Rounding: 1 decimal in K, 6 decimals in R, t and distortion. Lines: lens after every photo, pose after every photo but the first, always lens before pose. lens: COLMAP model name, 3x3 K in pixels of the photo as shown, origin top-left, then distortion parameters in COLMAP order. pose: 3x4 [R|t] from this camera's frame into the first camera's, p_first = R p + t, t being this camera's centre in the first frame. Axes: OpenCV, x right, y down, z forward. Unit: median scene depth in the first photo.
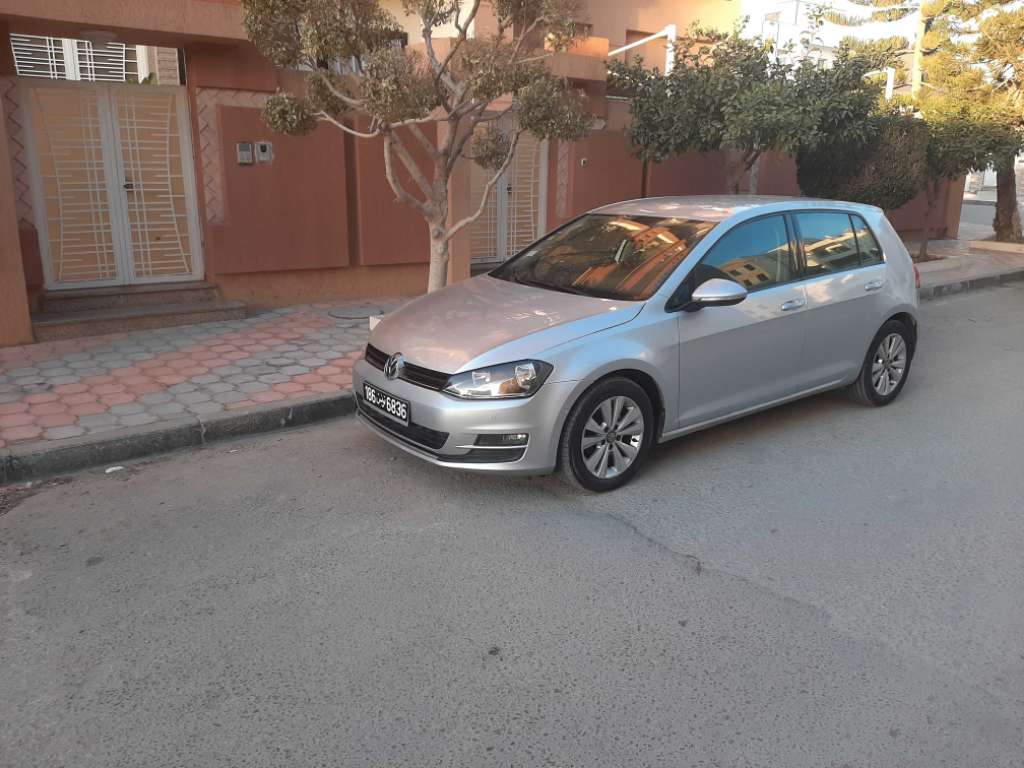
lens RADIAL K [[785.0, 0, 512.0], [0, 785.0, 384.0], [0, 0, 1]] dist [0.081924, -0.134866]
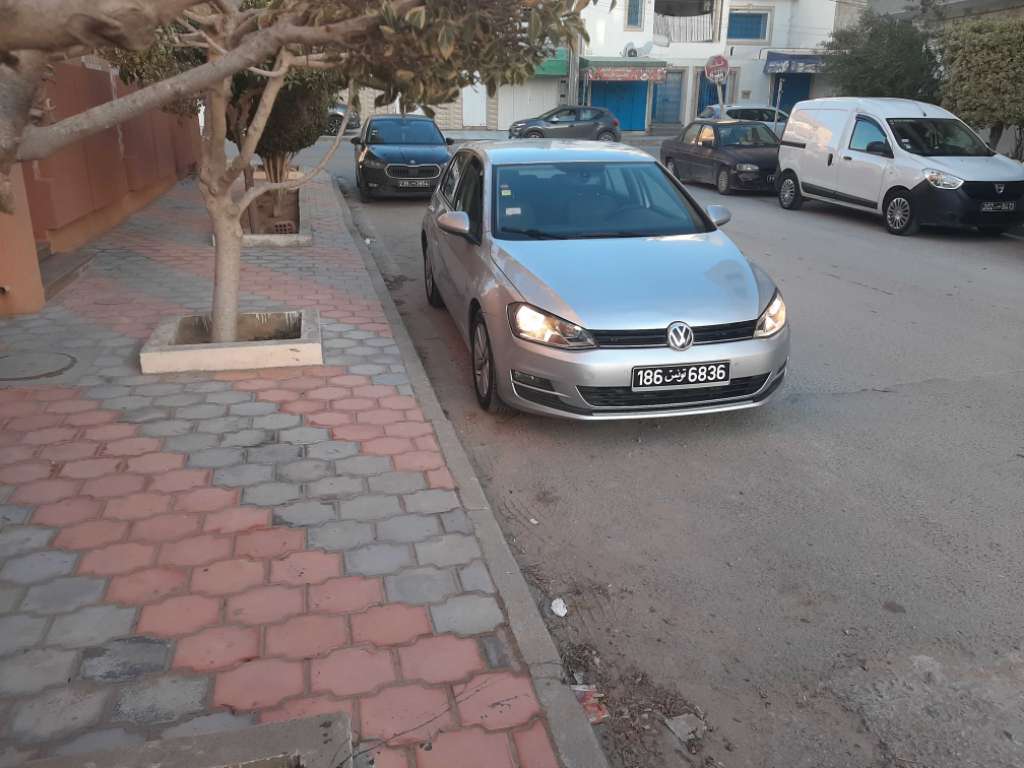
lens RADIAL K [[785.0, 0, 512.0], [0, 785.0, 384.0], [0, 0, 1]] dist [0.081924, -0.134866]
pose [[0.400233, -0.313216, 0.861225, -0.930703], [0.241059, 0.942665, 0.230809, -0.206547], [-0.884140, 0.115228, 0.452790, 0.653622]]
